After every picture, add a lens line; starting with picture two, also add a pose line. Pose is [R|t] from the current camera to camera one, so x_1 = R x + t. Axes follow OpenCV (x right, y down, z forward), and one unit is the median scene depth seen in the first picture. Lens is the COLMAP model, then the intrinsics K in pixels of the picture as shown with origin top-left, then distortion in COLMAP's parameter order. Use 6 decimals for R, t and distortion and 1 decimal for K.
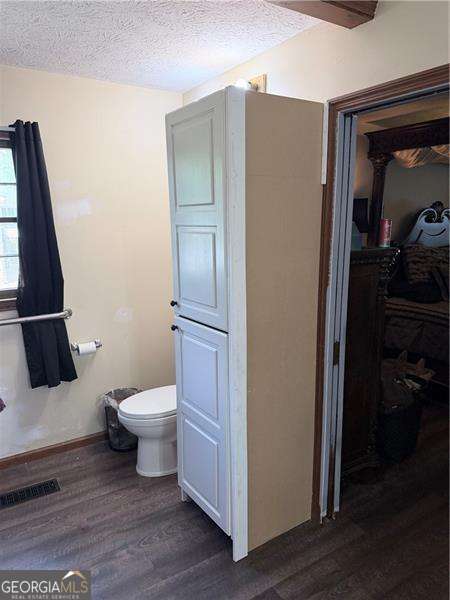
lens RADIAL K [[420.4, 0, 225.0], [0, 420.4, 300.0], [0, 0, 1]] dist [0.114304, -0.200936]
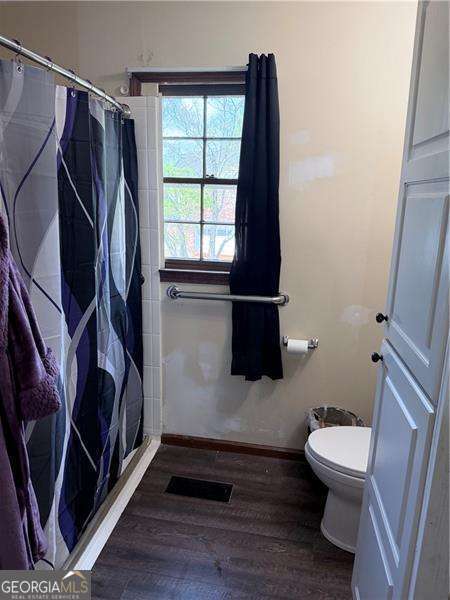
lens RADIAL K [[420.4, 0, 225.0], [0, 420.4, 300.0], [0, 0, 1]] dist [0.114304, -0.200936]
pose [[0.722871, 0.186719, -0.665277, 0.095147], [-0.154883, 0.982084, 0.107343, -0.039476], [0.673401, 0.025444, 0.738839, 0.336460]]
